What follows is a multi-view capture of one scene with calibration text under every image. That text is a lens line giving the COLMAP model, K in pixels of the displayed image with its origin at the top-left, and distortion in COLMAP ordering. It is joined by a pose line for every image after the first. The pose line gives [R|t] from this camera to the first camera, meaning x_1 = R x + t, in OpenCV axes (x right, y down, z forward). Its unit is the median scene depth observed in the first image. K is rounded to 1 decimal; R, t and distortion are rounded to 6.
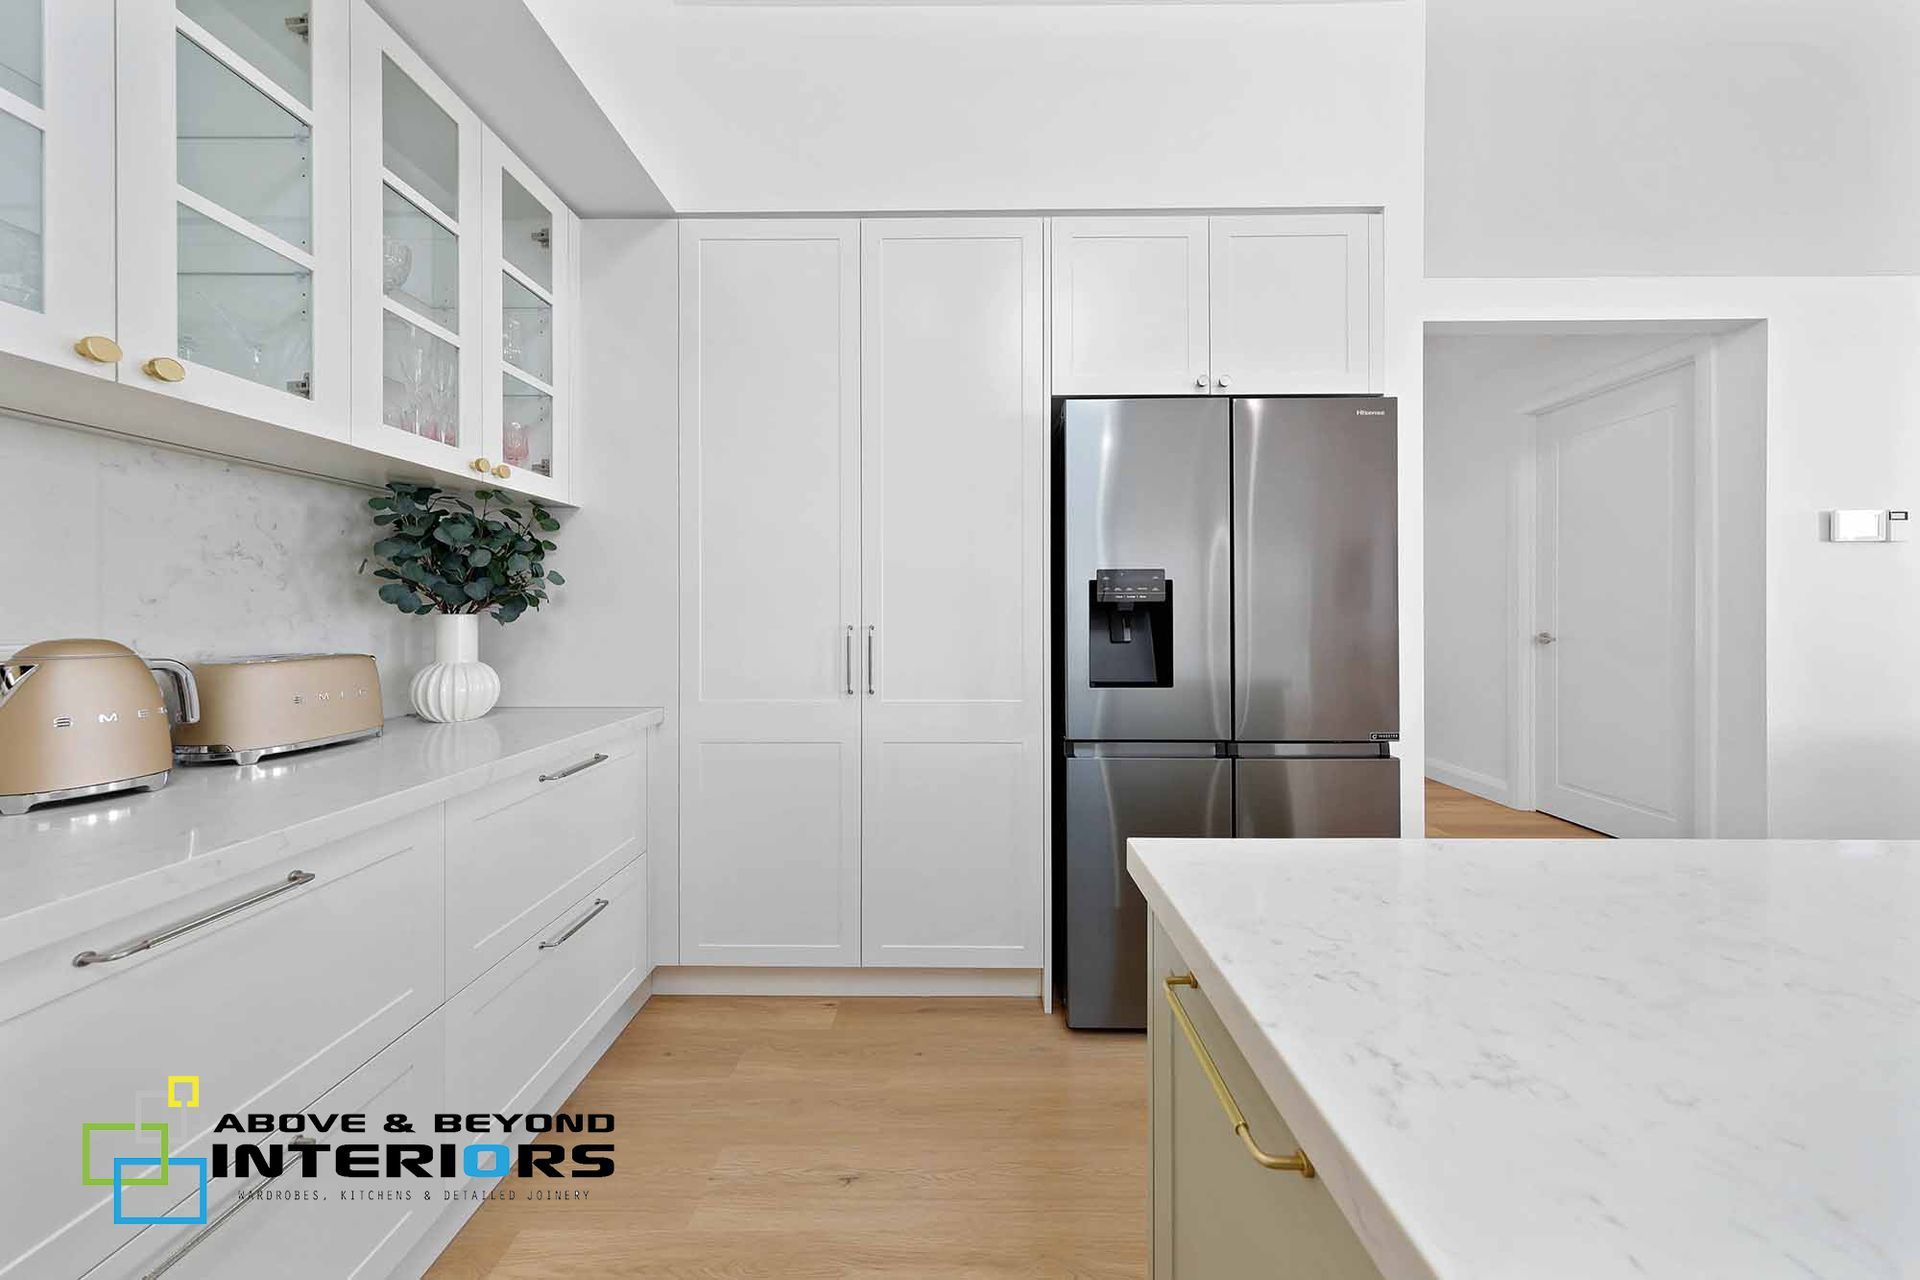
lens RADIAL K [[587.2, 0, 967.1], [0, 587.2, 609.8], [0, 0, 1]] dist [-0.003079, -0.000020]
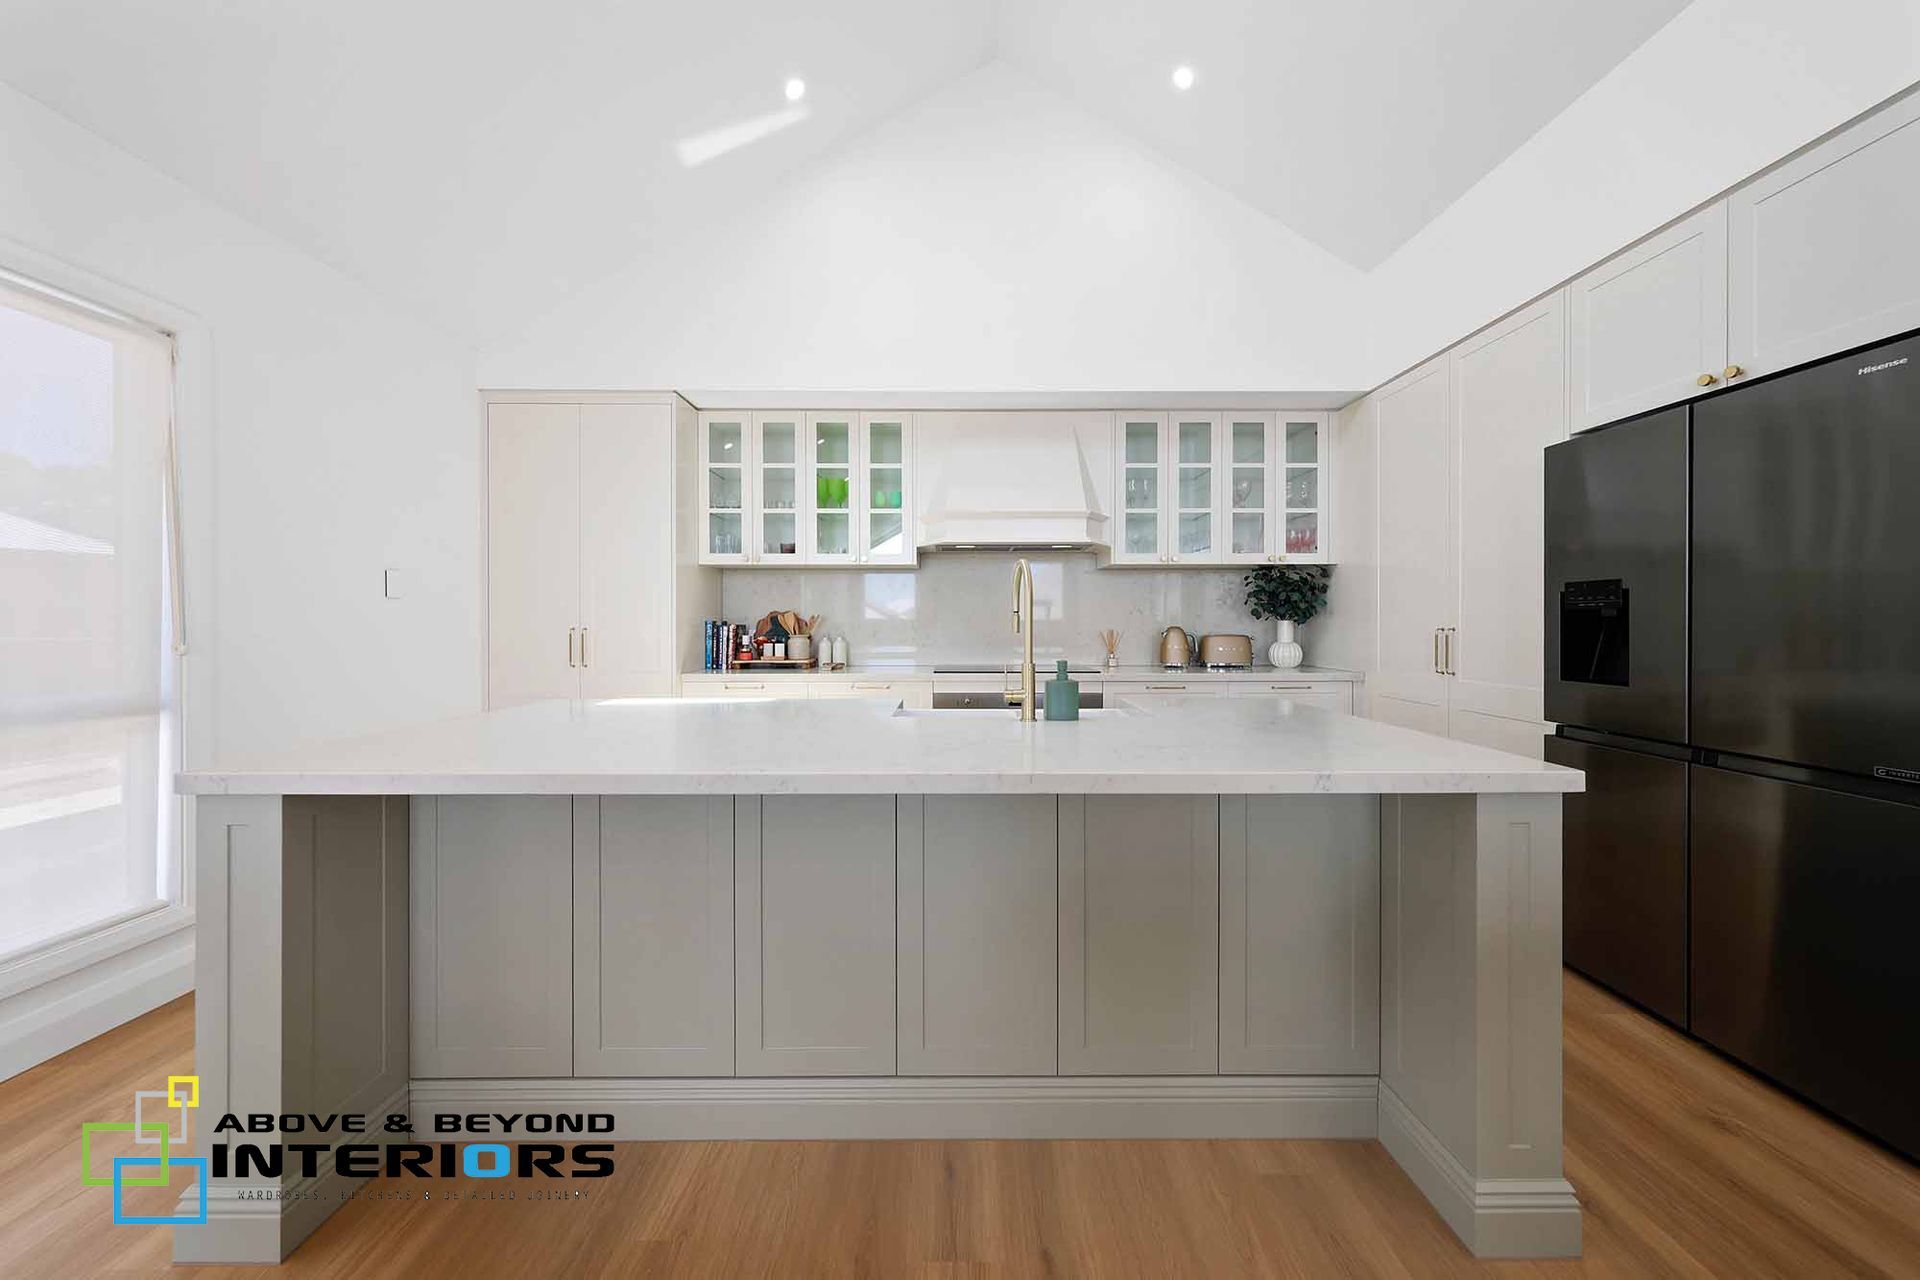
lens RADIAL K [[645.8, 0, 955.7], [0, 645.8, 630.7], [0, 0, 1]] dist [-0.001399, 0.000561]
pose [[0.001797, 0.015114, -0.999884, 1.697605], [0.005055, 0.999873, 0.015123, 0.003827], [0.999986, -0.005081, 0.001721, -0.284333]]
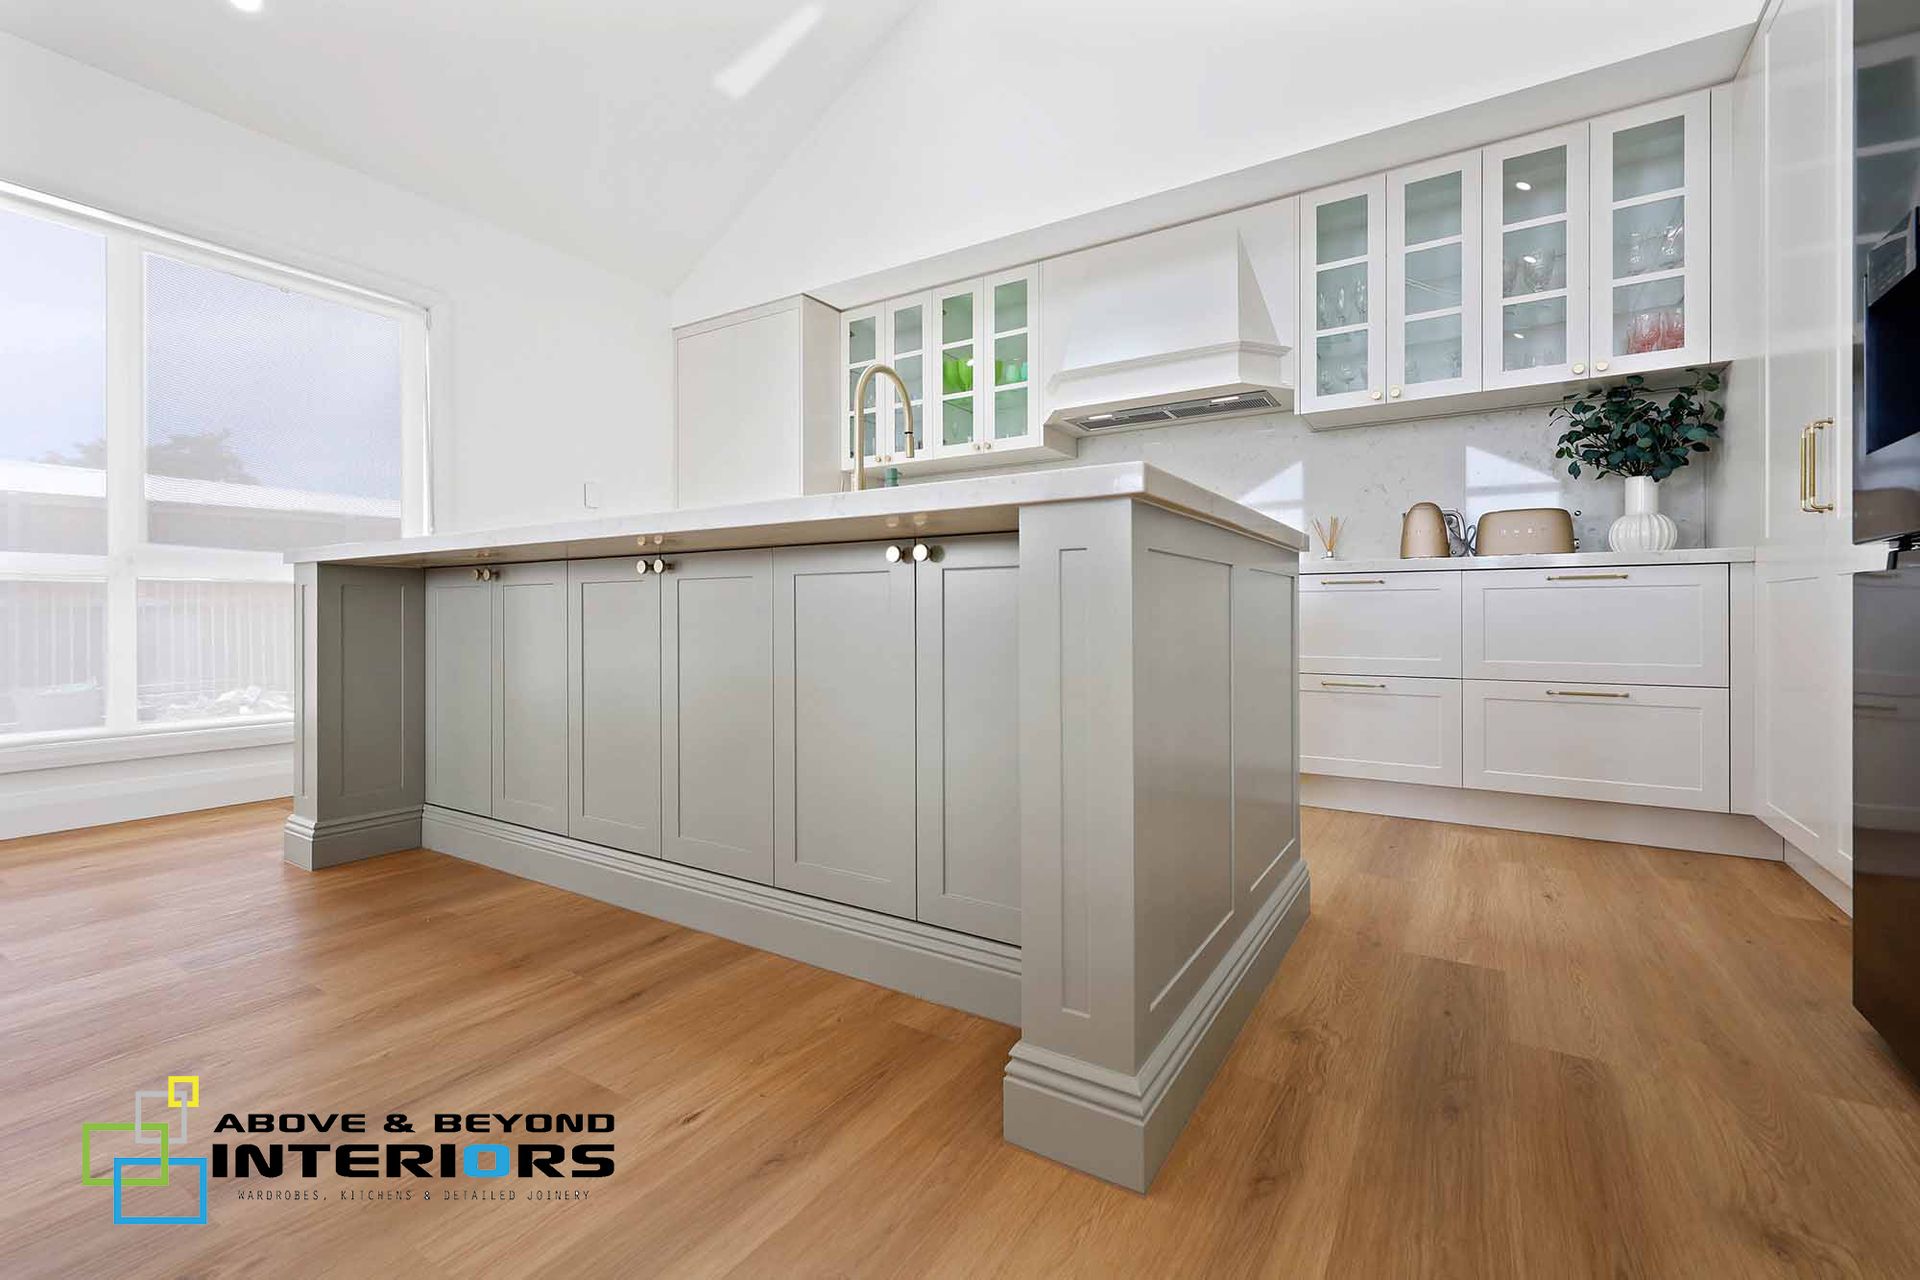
lens RADIAL K [[815.7, 0, 958.8], [0, 815.7, 620.8], [0, 0, 1]] dist [0.000088, 0.000588]
pose [[-0.532972, 0.009627, -0.846078, 1.555069], [0.005942, 0.999953, 0.007634, 0.319464], [0.846112, -0.000959, -0.533004, 0.722291]]
